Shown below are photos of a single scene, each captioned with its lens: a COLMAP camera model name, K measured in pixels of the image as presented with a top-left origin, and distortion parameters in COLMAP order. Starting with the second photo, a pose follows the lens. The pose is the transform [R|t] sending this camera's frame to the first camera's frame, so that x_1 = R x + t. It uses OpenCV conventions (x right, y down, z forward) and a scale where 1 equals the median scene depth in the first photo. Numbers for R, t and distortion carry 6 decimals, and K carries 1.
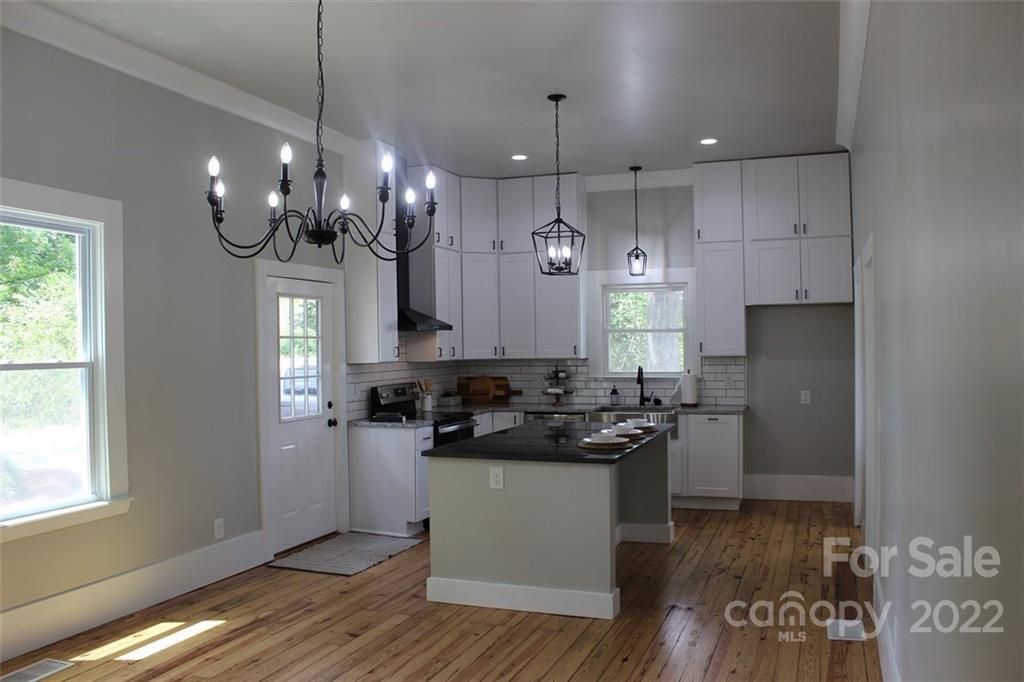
lens RADIAL K [[854.3, 0, 517.3], [0, 854.3, 340.5], [0, 0, 1]] dist [-0.153368, 0.119337]
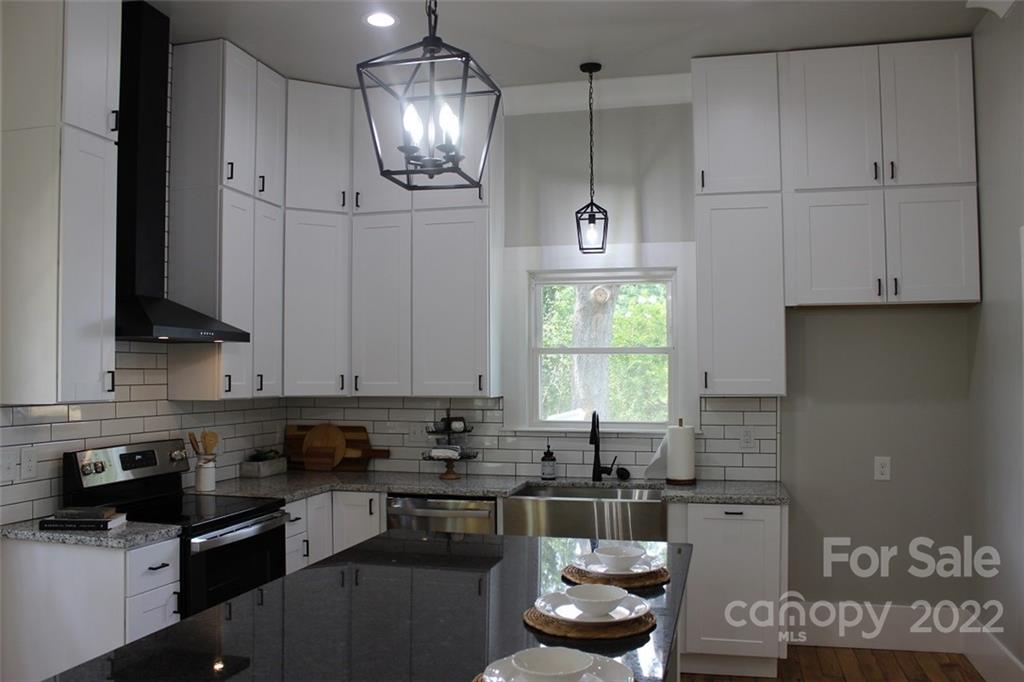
lens RADIAL K [[854.3, 0, 510.6], [0, 854.3, 347.0], [0, 0, 1]] dist [-0.153368, 0.119337]
pose [[0.995776, 0.015136, 0.090555, 0.036933], [-0.012438, 0.999464, -0.030283, 0.004789], [-0.090964, 0.029029, 0.995431, 0.445976]]
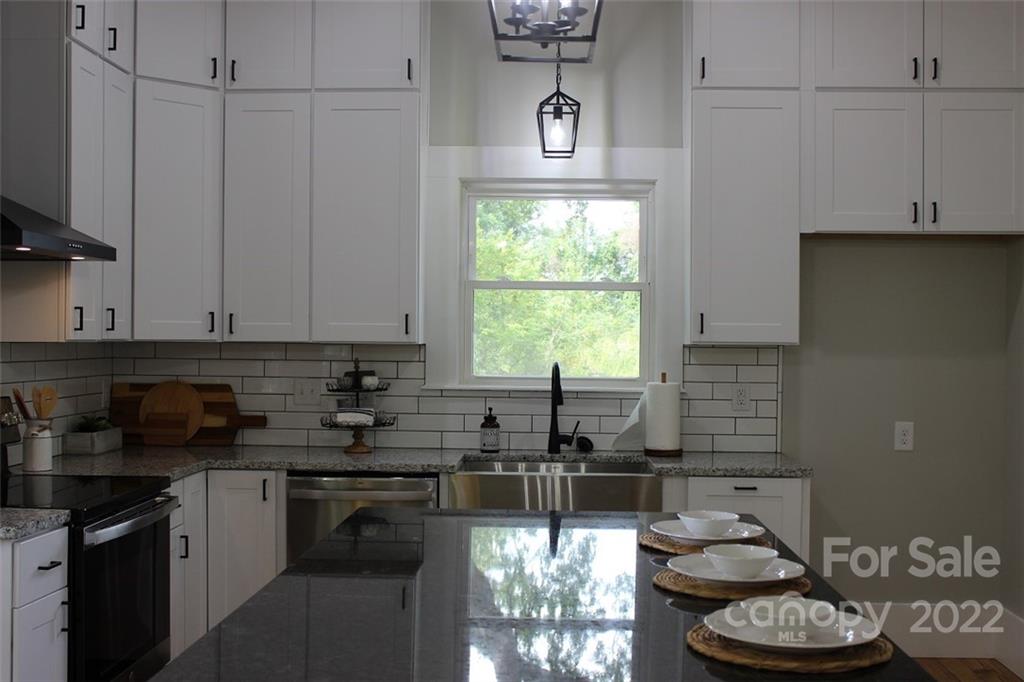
lens RADIAL K [[1190.9, 0, 509.3], [0, 1190.9, 345.4], [0, 0, 1]] dist [-0.063151, 0.000000]
pose [[0.954826, 0.021047, 0.296419, -0.061426], [-0.023800, 0.999701, 0.005681, 0.017918], [-0.296210, -0.012479, 0.955041, 0.427431]]
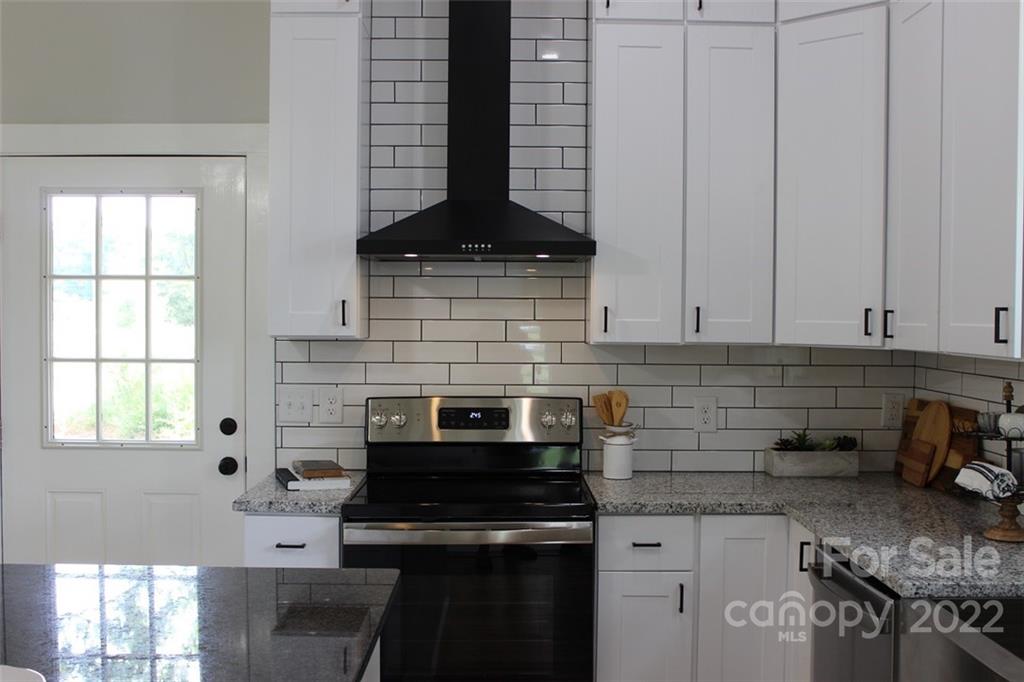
lens RADIAL K [[1095.2, 0, 511.2], [0, 1095.2, 341.3], [0, 0, 1]] dist [-0.116541, 0.000000]
pose [[0.340824, 0.042483, -0.939167, 0.313217], [-0.008054, 0.999074, 0.042269, 0.004052], [0.940093, -0.006842, 0.340850, 0.788767]]
